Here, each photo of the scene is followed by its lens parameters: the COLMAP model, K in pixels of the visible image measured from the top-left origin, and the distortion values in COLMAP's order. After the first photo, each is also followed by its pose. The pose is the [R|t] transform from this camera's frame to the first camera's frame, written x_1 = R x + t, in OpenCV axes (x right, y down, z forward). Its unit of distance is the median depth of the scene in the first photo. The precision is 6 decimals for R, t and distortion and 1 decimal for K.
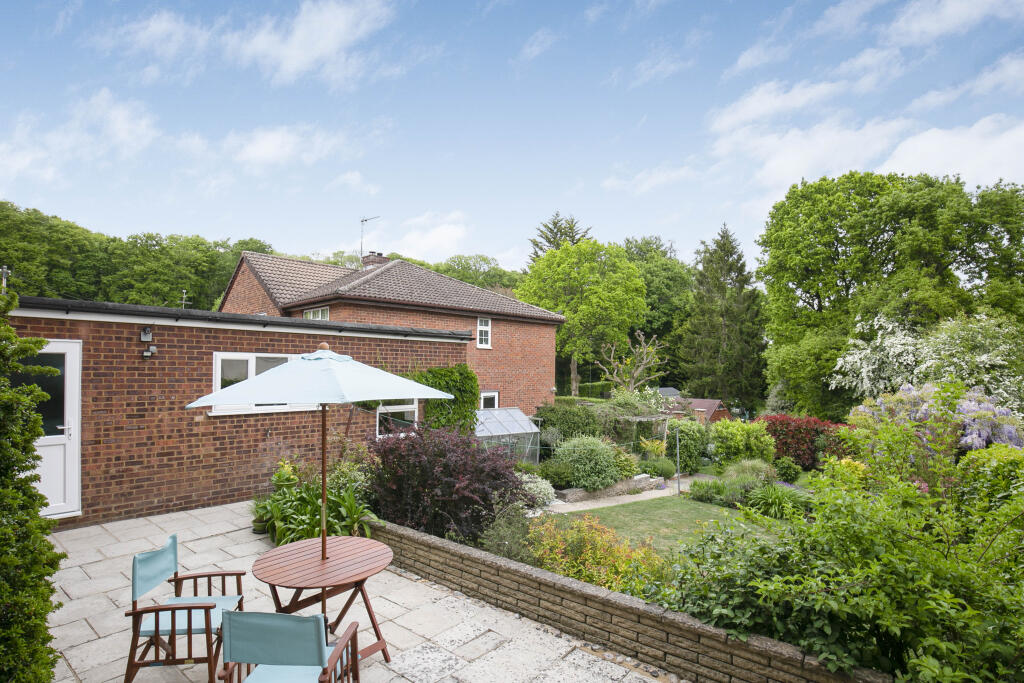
lens RADIAL K [[494.3, 0, 526.4], [0, 494.3, 364.0], [0, 0, 1]] dist [-0.026145, 0.000462]
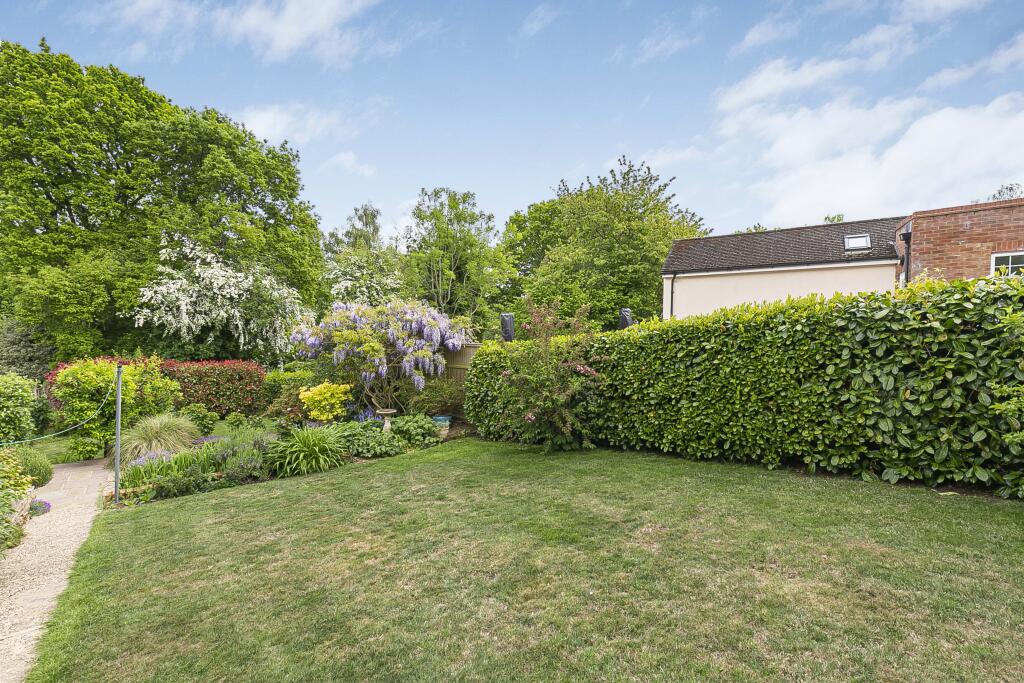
lens RADIAL K [[456.2, 0, 512.2], [0, 456.2, 343.4], [0, 0, 1]] dist [0.007855, -0.000119]
pose [[0.128169, -0.046626, 0.990656, -0.050674], [-0.002003, 0.998880, 0.047272, 0.045151], [-0.991750, -0.008043, 0.127932, 0.301872]]
